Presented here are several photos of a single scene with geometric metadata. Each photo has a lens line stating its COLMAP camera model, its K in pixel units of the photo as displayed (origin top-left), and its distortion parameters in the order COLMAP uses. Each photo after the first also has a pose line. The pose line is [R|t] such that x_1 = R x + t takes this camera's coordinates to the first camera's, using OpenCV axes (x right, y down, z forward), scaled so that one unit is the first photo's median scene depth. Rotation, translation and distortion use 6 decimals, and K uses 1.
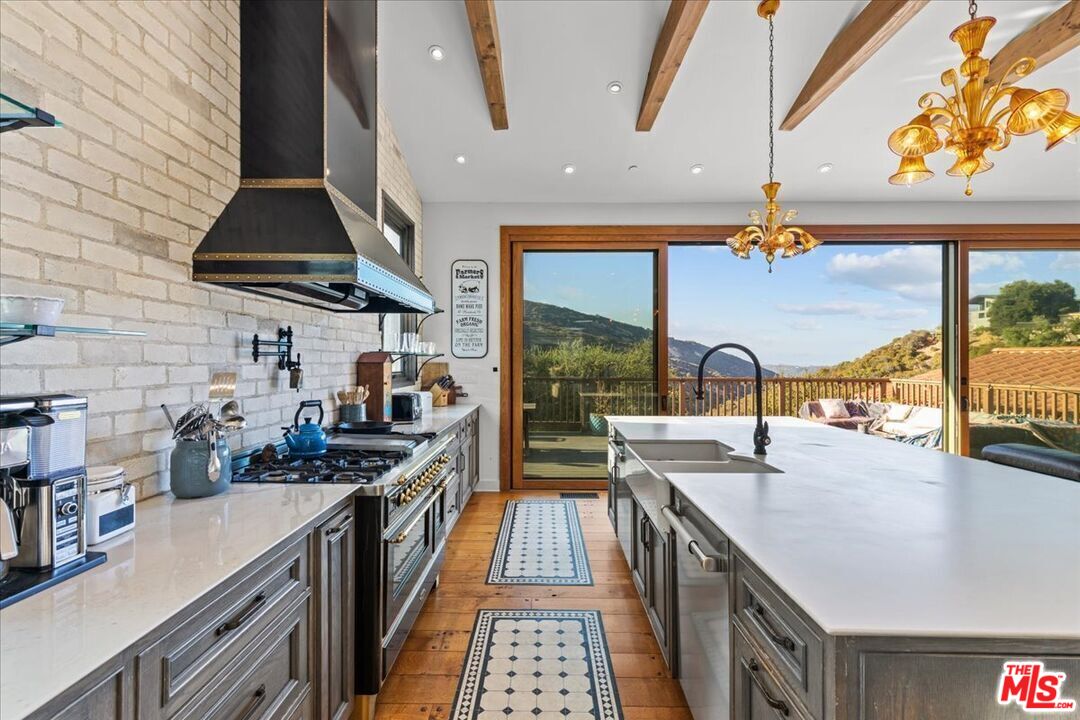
lens RADIAL K [[488.0, 0, 546.6], [0, 488.0, 360.2], [0, 0, 1]] dist [0.003887, 0.000369]
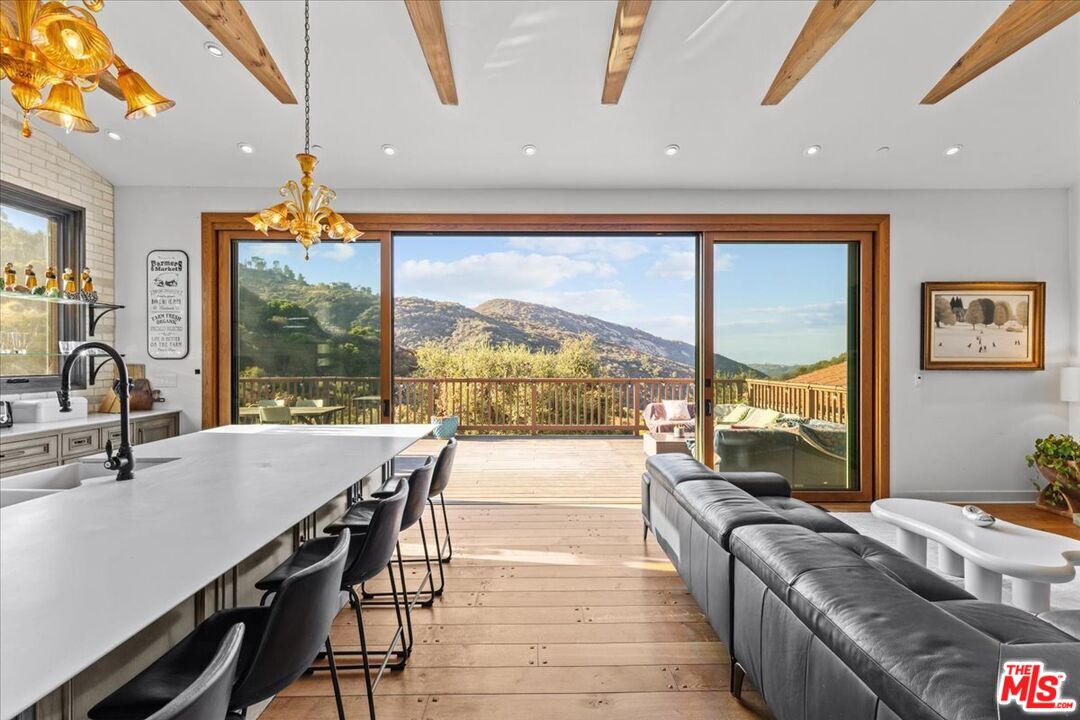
lens RADIAL K [[488.0, 0, 546.6], [0, 488.0, 360.2], [0, 0, 1]] dist [0.003887, 0.000369]
pose [[0.999748, -0.001936, 0.022348, 0.528607], [0.001920, 0.999998, 0.000770, -0.001900], [-0.022349, -0.000727, 0.999750, 0.082445]]
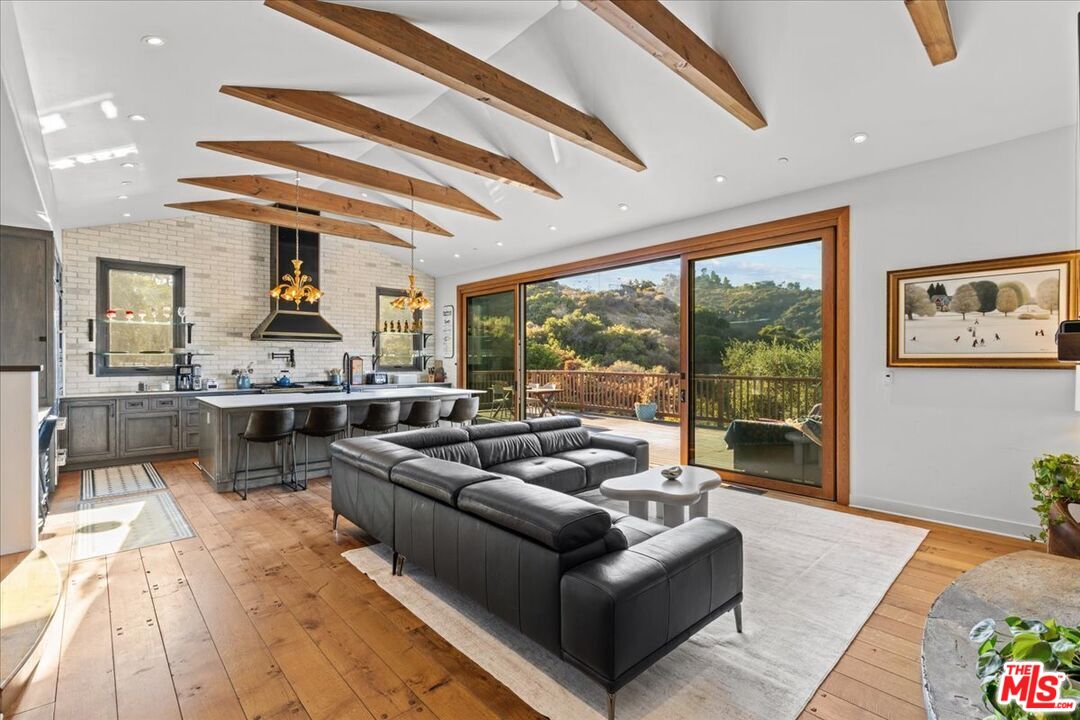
lens RADIAL K [[489.6, 0, 536.5], [0, 489.6, 361.9], [0, 0, 1]] dist [0.001686, -0.000034]
pose [[0.682262, 0.000639, -0.731108, 1.470069], [0.001863, 0.999995, 0.002612, 0.006289], [0.731106, -0.003144, 0.682257, -0.036570]]
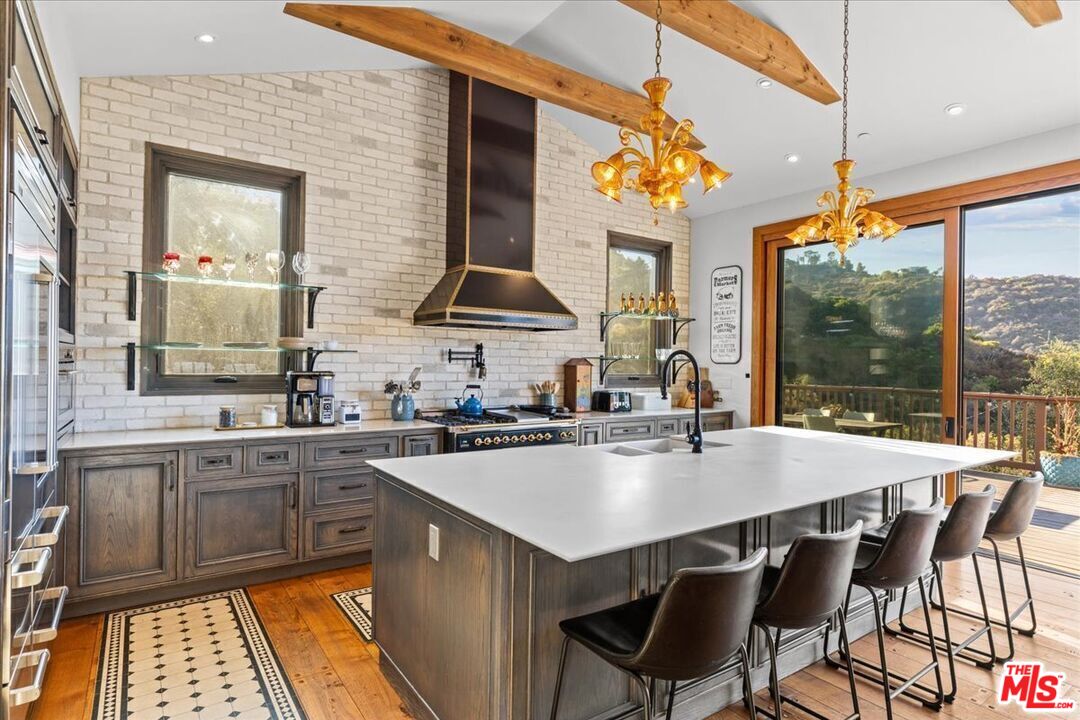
lens RADIAL K [[574.9, 0, 529.6], [0, 574.9, 362.8], [0, 0, 1]] dist [-0.001112, -0.000865]
pose [[0.569955, 0.006869, -0.821648, 0.599512], [-0.013443, 0.999909, -0.000965, 0.000191], [0.821566, 0.011596, 0.569995, -0.013367]]
